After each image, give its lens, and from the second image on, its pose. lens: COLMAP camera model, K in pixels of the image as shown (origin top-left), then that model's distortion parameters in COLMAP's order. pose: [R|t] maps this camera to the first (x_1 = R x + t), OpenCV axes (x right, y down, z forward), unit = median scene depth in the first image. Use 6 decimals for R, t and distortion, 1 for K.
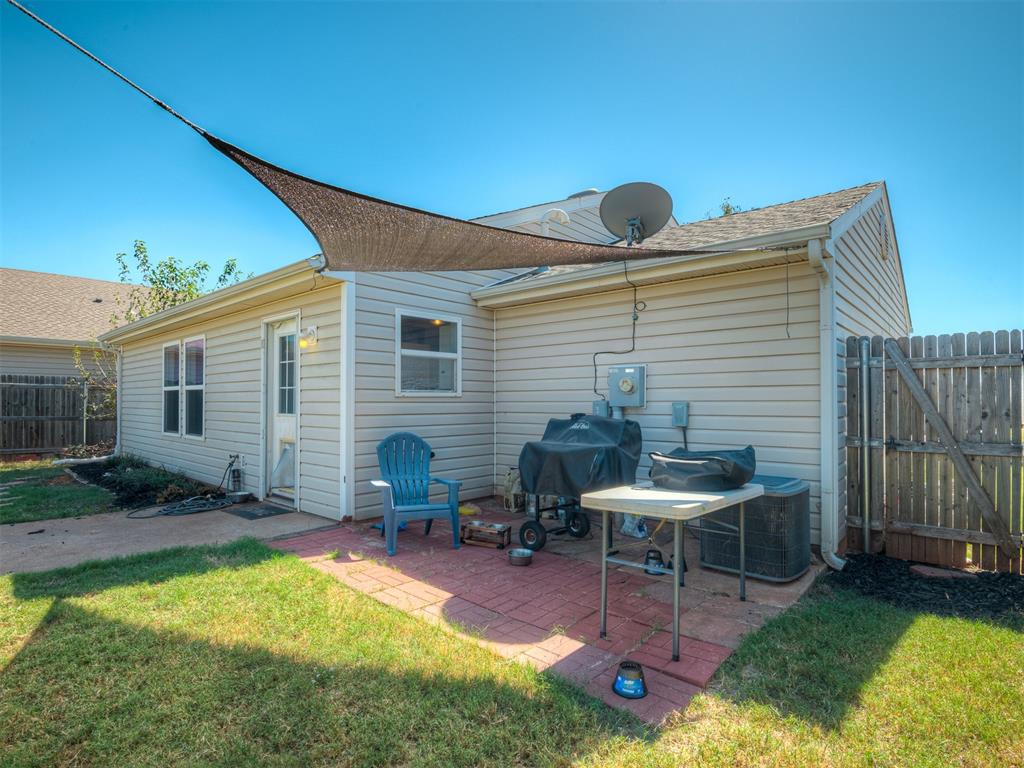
lens RADIAL K [[531.3, 0, 510.5], [0, 531.3, 389.4], [0, 0, 1]] dist [-0.002597, -0.000639]
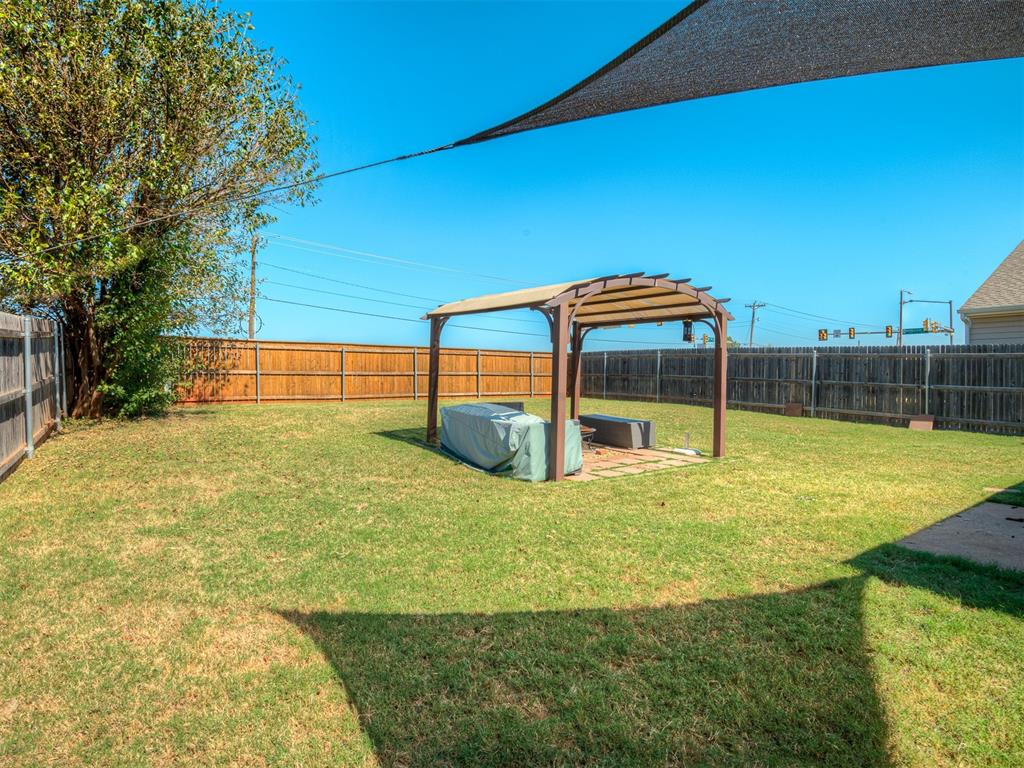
lens RADIAL K [[531.3, 0, 510.5], [0, 531.3, 389.4], [0, 0, 1]] dist [-0.002597, -0.000639]
pose [[-0.218114, 0.013830, -0.975825, 0.256261], [0.023850, 0.999676, 0.008837, 0.033022], [0.975632, -0.021346, -0.218374, 0.610886]]
